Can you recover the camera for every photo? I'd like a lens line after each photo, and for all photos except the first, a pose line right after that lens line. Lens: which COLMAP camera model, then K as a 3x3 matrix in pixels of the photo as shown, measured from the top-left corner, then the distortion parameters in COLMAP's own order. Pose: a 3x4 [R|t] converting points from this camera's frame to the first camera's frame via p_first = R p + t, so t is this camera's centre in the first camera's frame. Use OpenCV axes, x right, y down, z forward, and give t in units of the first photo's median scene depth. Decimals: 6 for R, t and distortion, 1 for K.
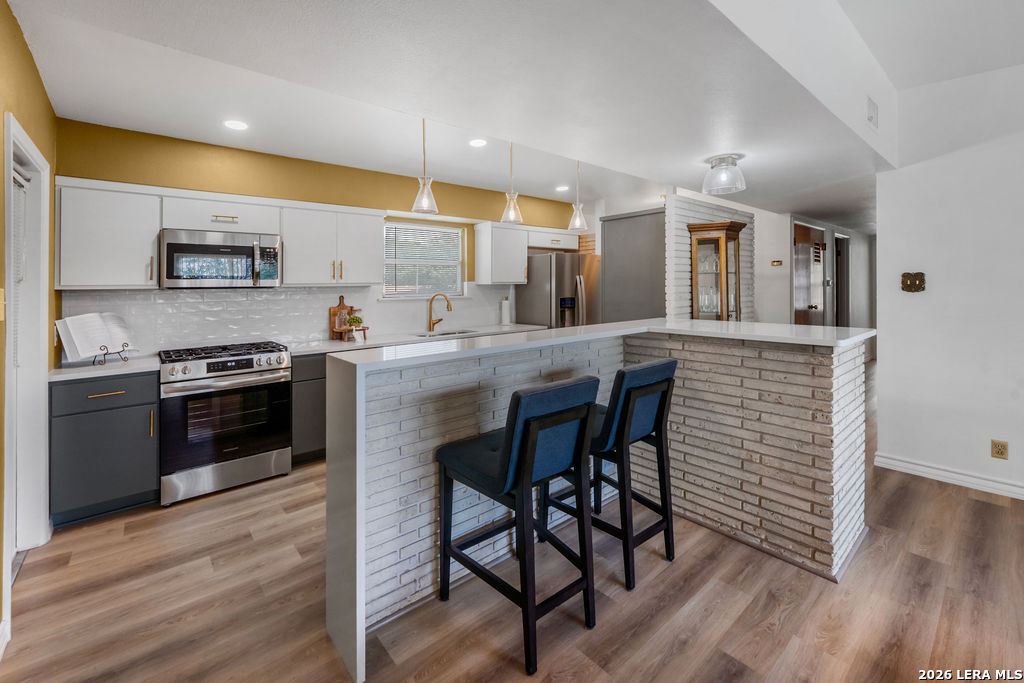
lens RADIAL K [[432.6, 0, 513.6], [0, 432.6, 284.9], [0, 0, 1]] dist [0.000688, 0.000280]
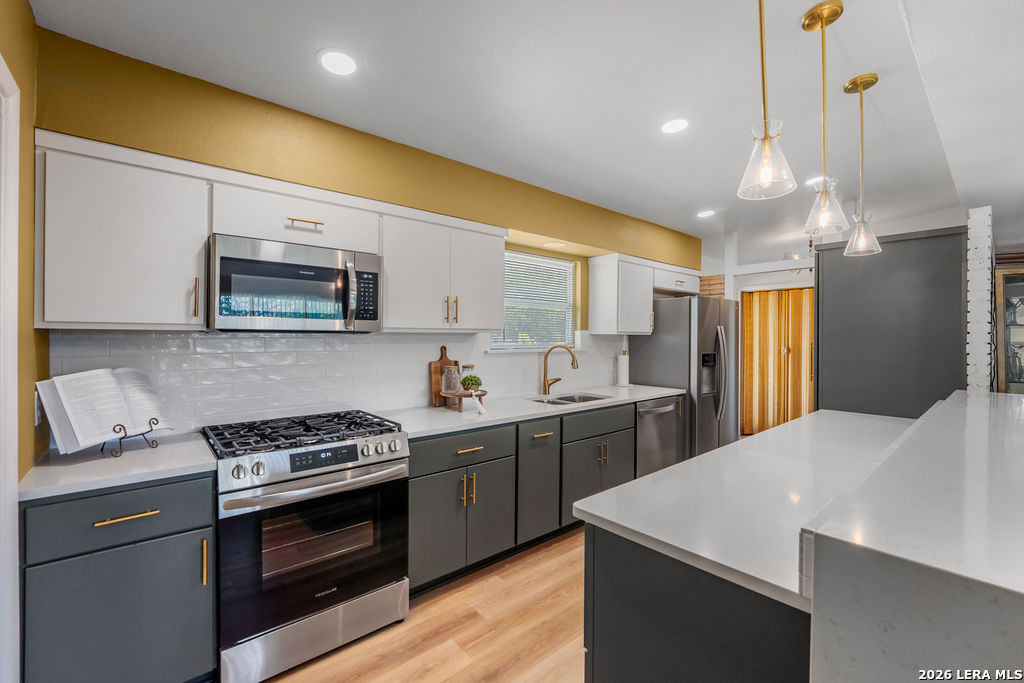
lens RADIAL K [[426.1, 0, 518.7], [0, 426.1, 346.7], [0, 0, 1]] dist [-0.002685, -0.000479]
pose [[0.999709, 0.021108, 0.011699, -0.366715], [-0.021423, 0.999393, 0.027460, 0.005007], [-0.011112, -0.027703, 0.999554, 0.372286]]
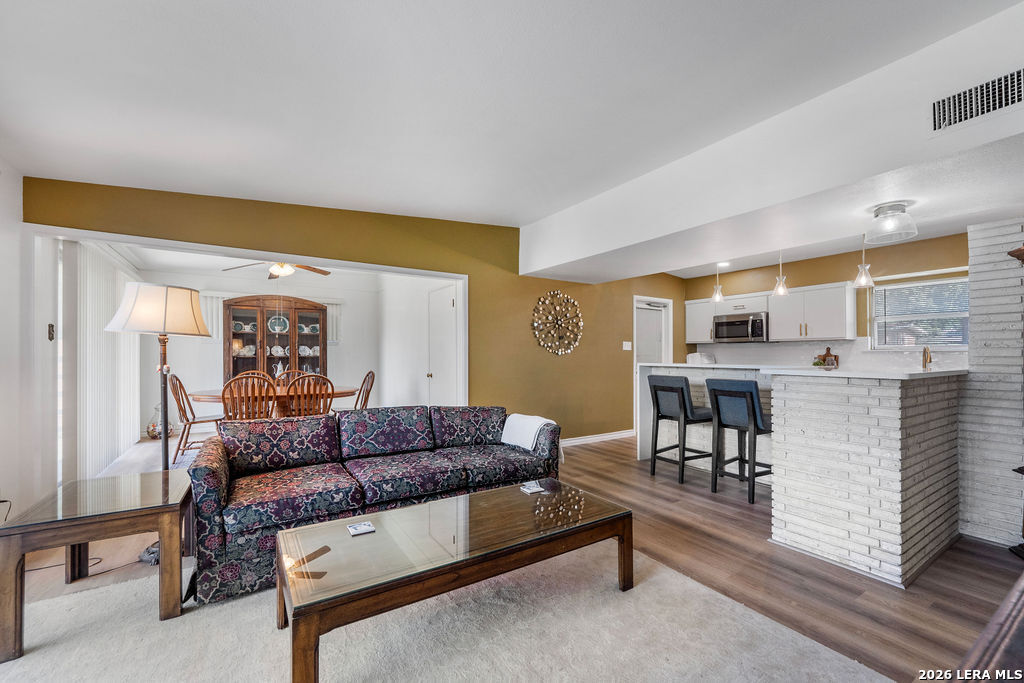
lens RADIAL K [[426.1, 0, 518.7], [0, 426.1, 346.7], [0, 0, 1]] dist [-0.002685, -0.000479]
pose [[-0.141018, 0.001390, -0.990006, 1.429203], [0.007805, 0.999969, 0.000292, 0.019920], [0.989976, -0.007686, -0.141025, 0.274392]]
